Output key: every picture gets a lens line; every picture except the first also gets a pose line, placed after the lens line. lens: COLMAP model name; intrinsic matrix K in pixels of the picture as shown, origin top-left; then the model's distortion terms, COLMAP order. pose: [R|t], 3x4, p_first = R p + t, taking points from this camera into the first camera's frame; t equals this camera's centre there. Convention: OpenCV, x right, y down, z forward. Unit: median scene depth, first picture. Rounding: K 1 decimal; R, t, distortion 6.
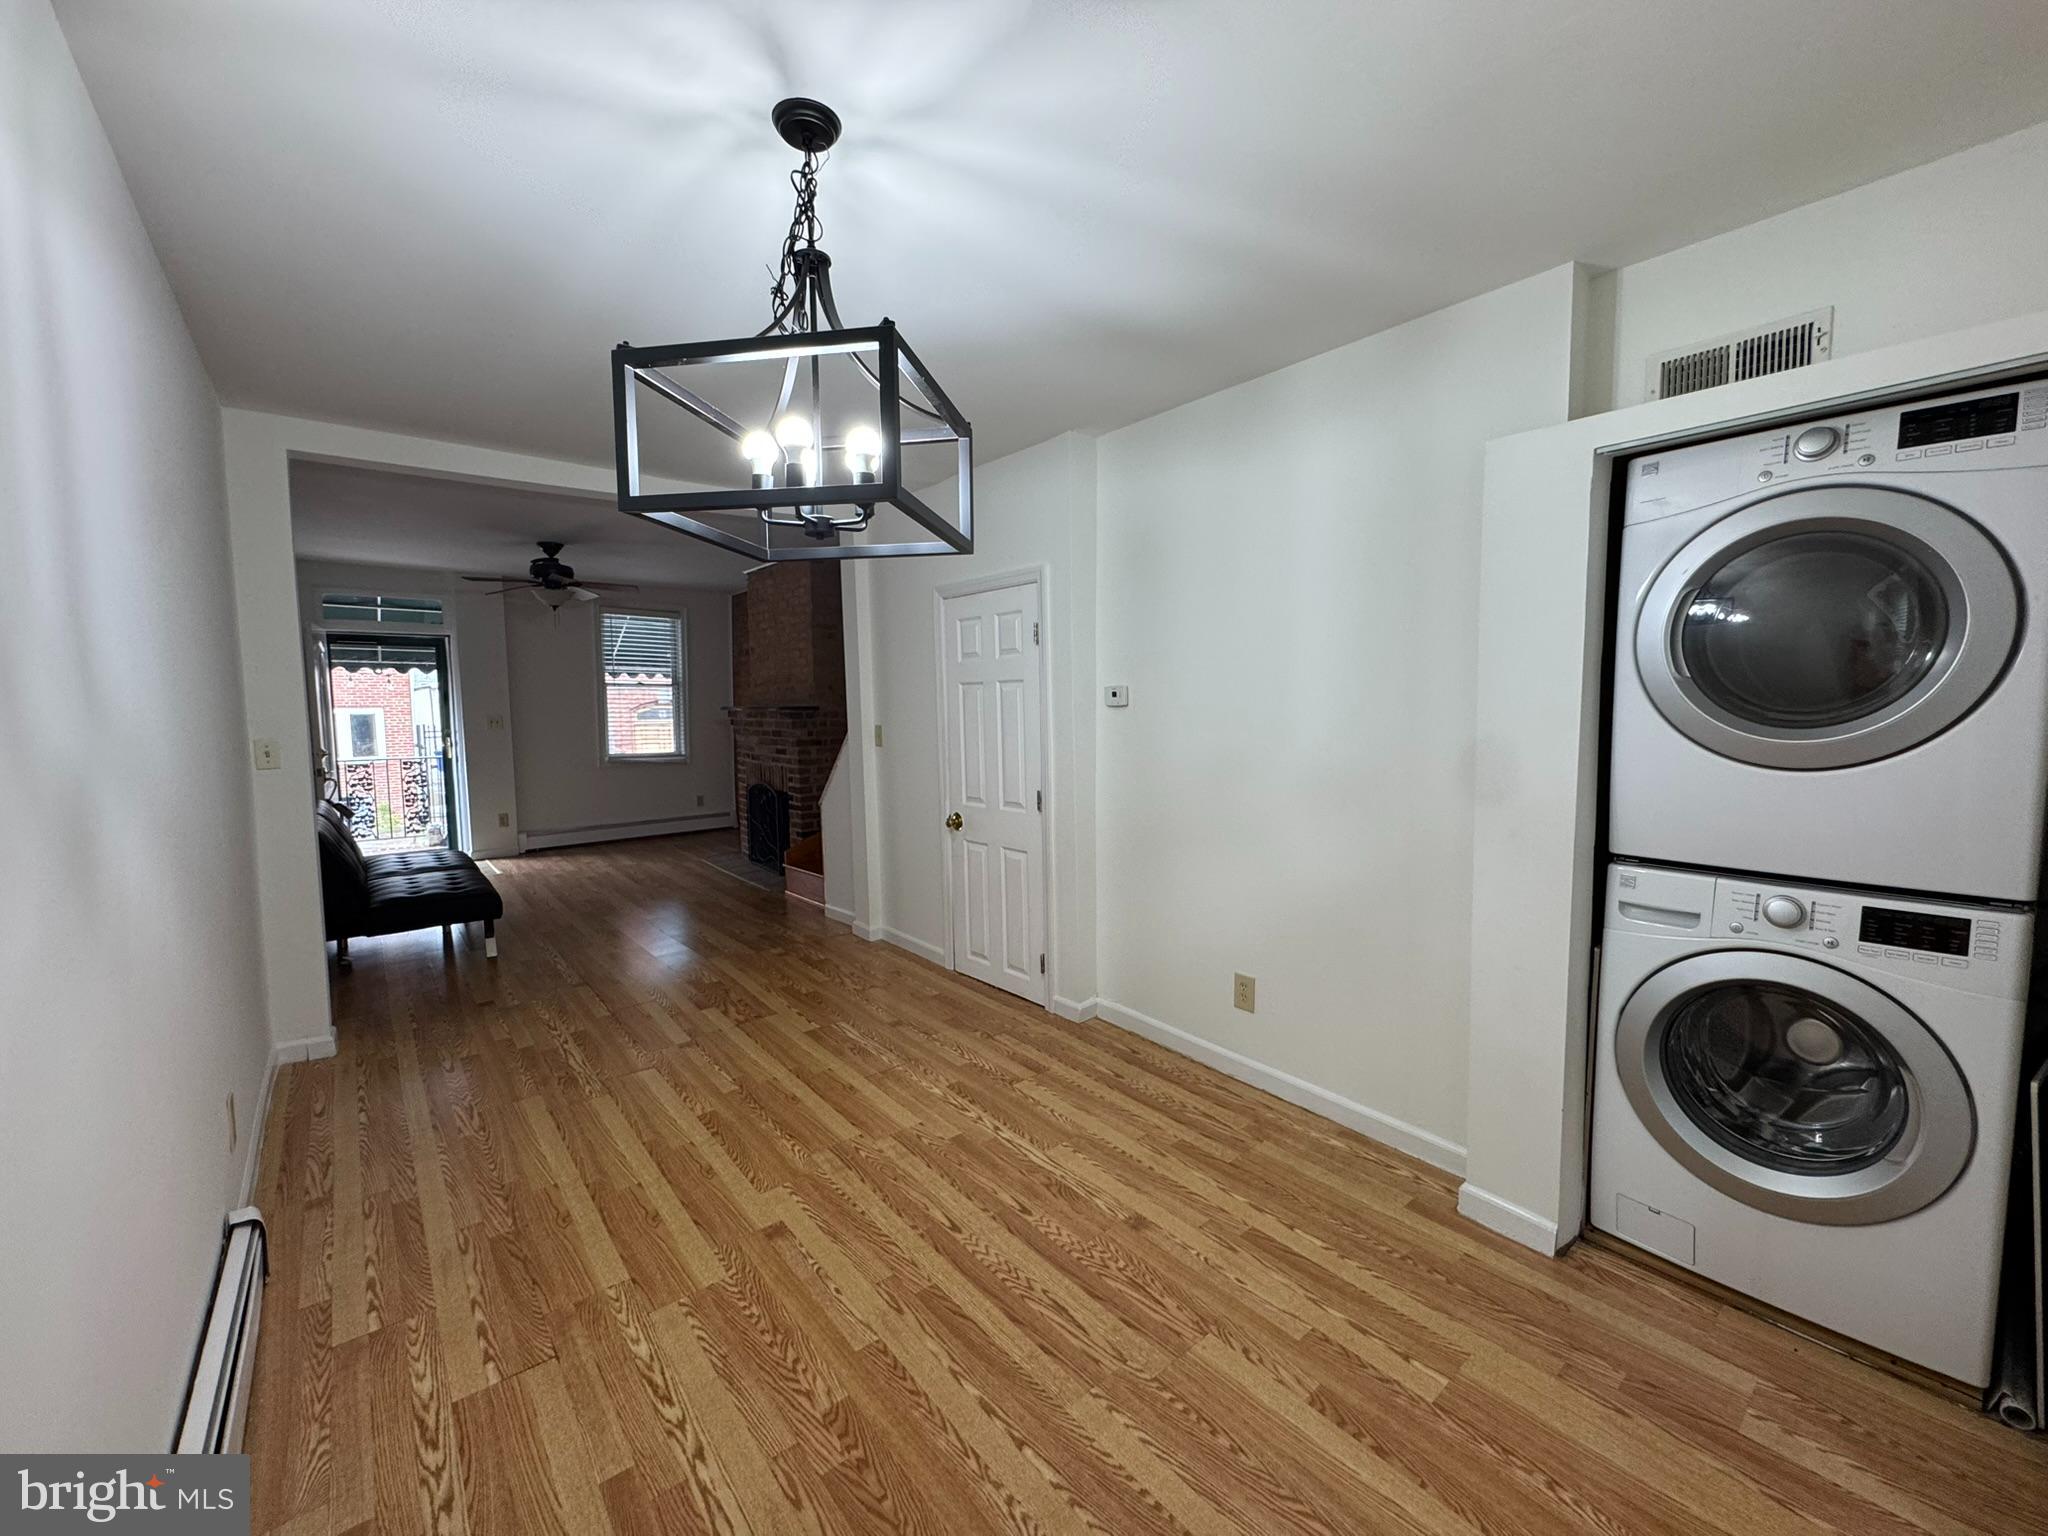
lens RADIAL K [[810.5, 0, 1013.7], [0, 810.5, 766.1], [0, 0, 1]] dist [-0.001833, -0.000139]
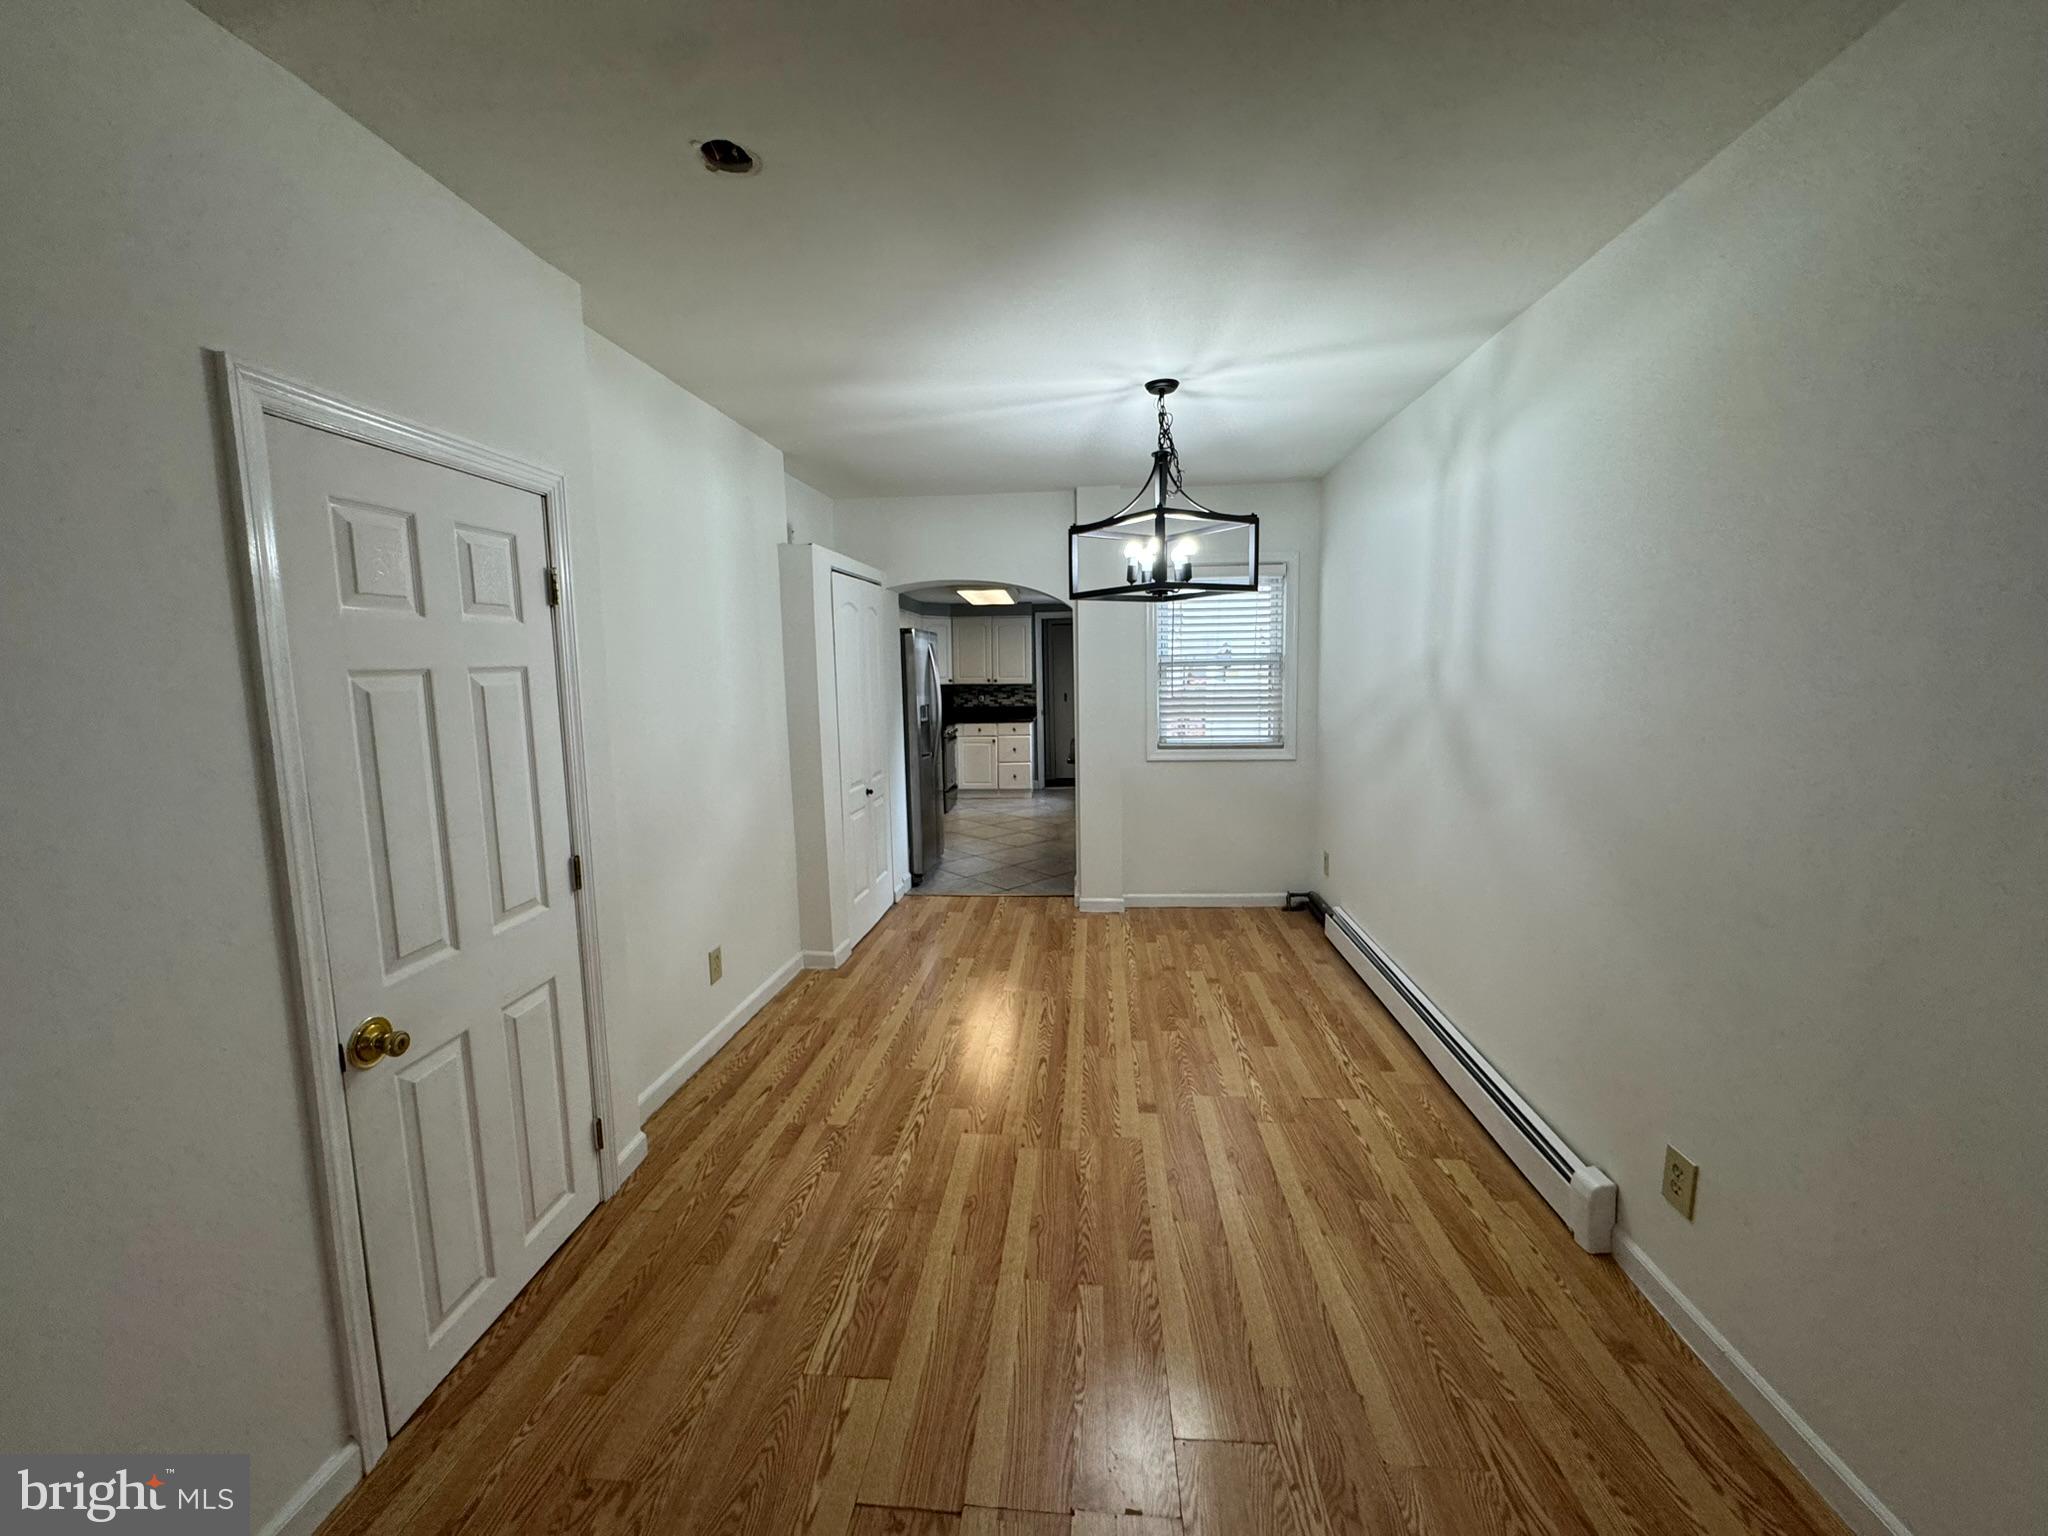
lens RADIAL K [[820.1, 0, 1024.0], [0, 820.1, 768.0], [0, 0, 1]] dist [-0.000826, 0.000028]
pose [[-0.717260, -0.067974, 0.693482, -0.848749], [0.078030, 0.981135, 0.176875, -0.156127], [-0.692423, 0.180978, -0.698425, 1.629128]]
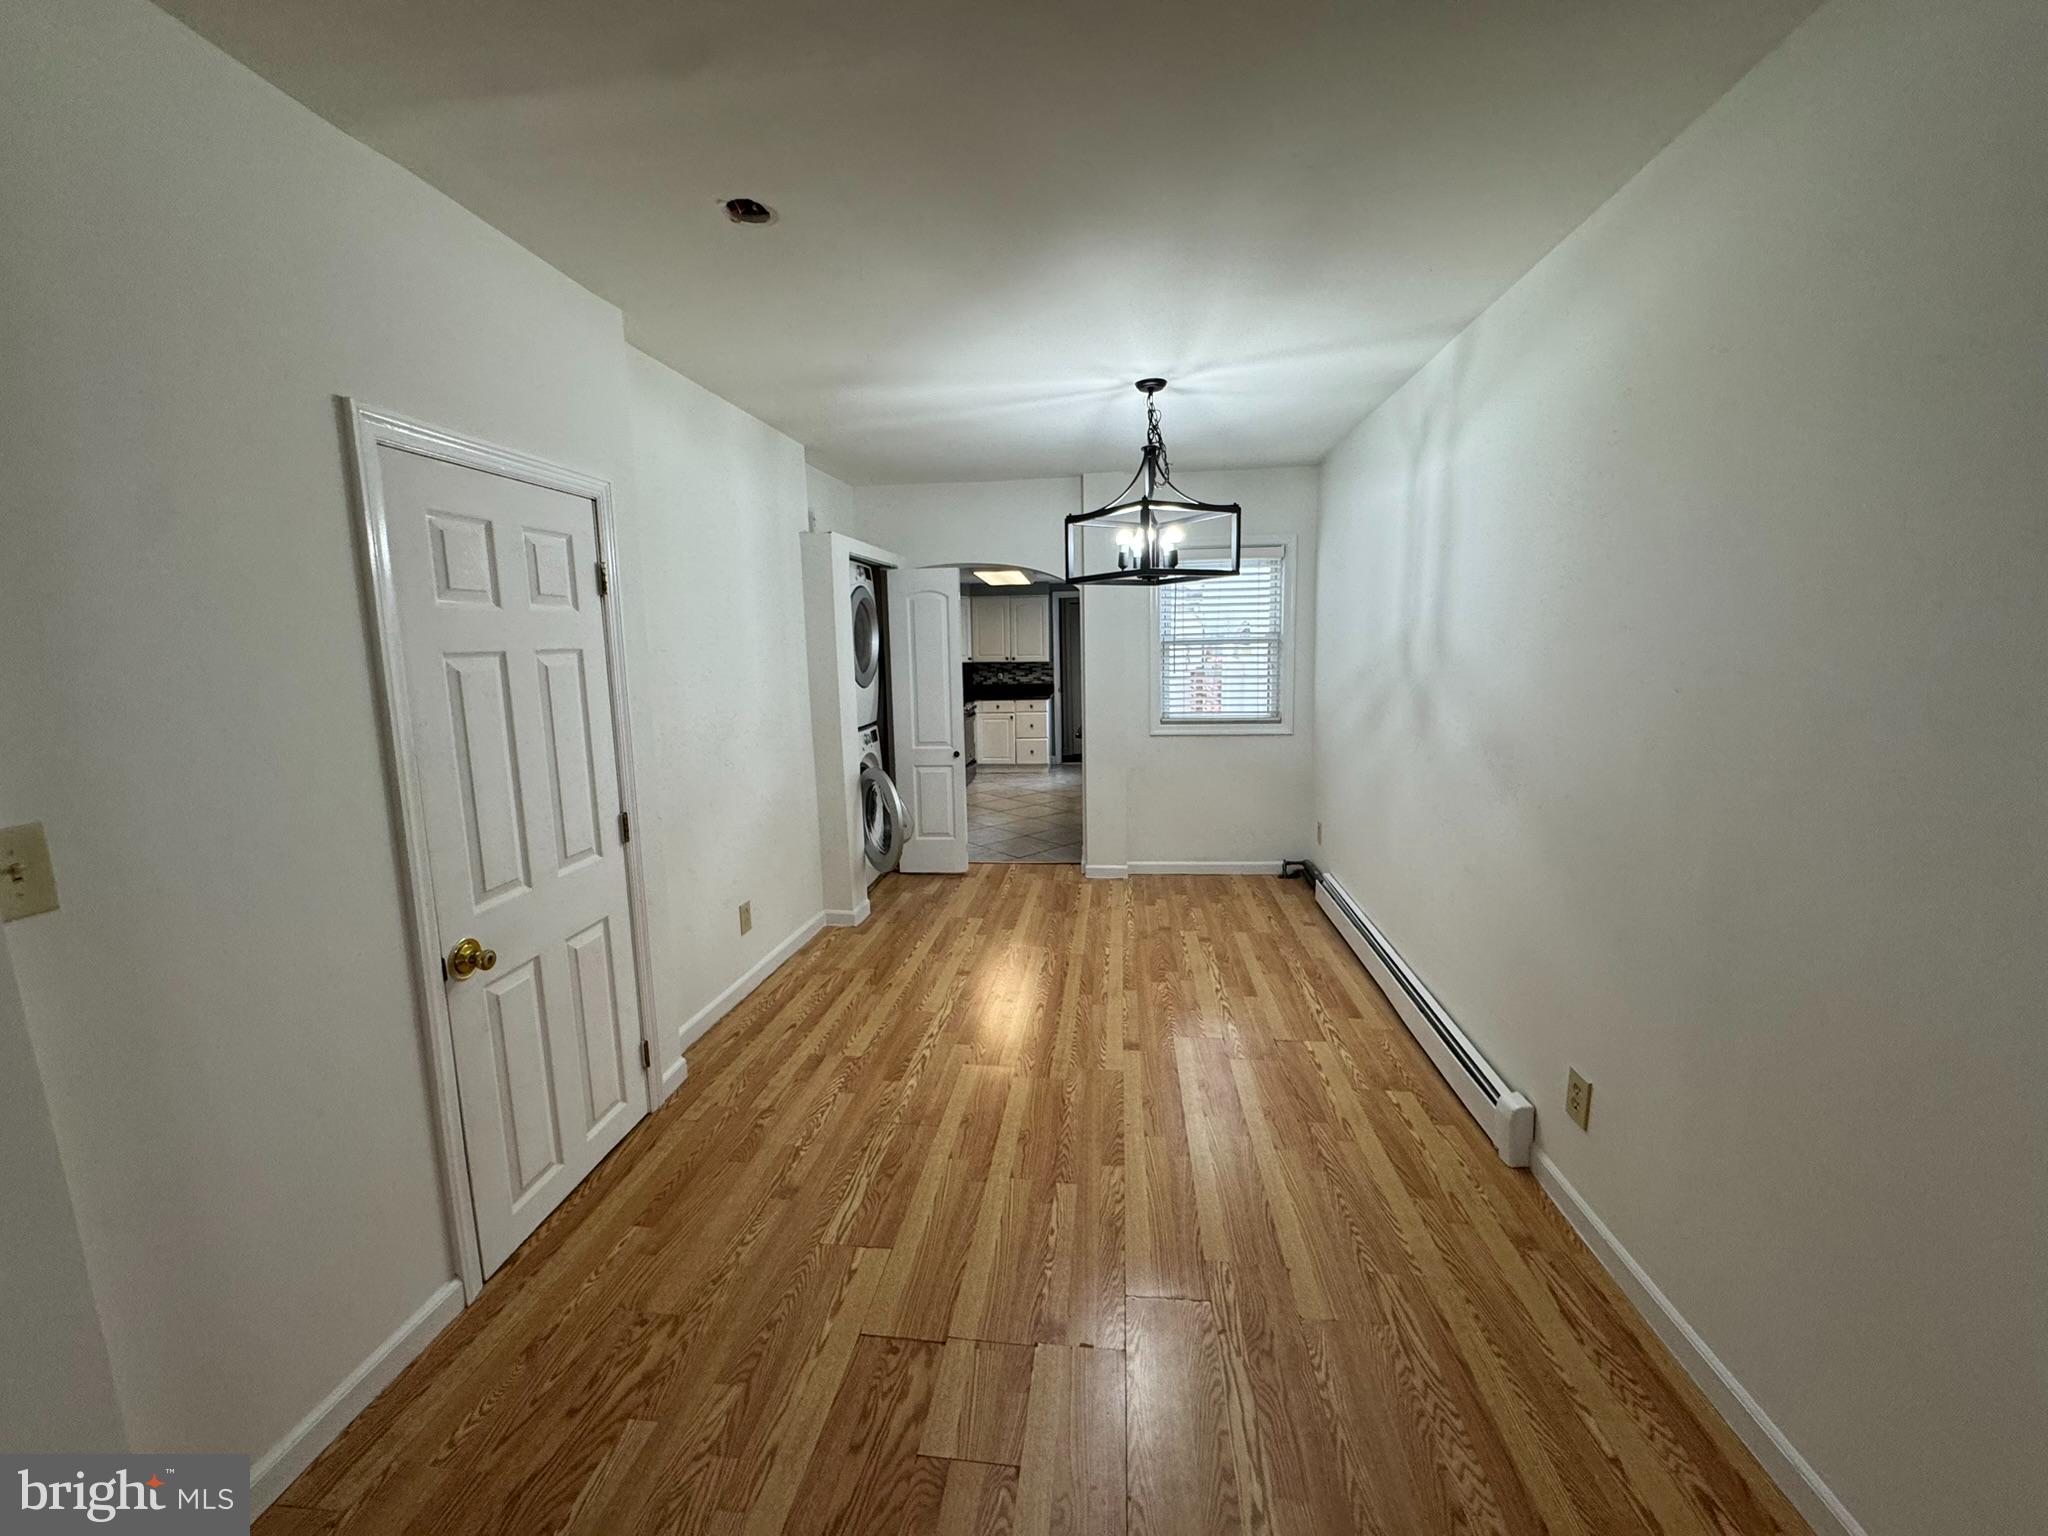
lens RADIAL K [[820.1, 0, 1024.0], [0, 820.1, 768.0], [0, 0, 1]] dist [-0.000826, 0.000028]
pose [[-0.693948, -0.088179, 0.714605, -0.956826], [0.082466, 0.976208, 0.200542, -0.162259], [-0.715287, 0.198096, -0.670166, 1.676785]]
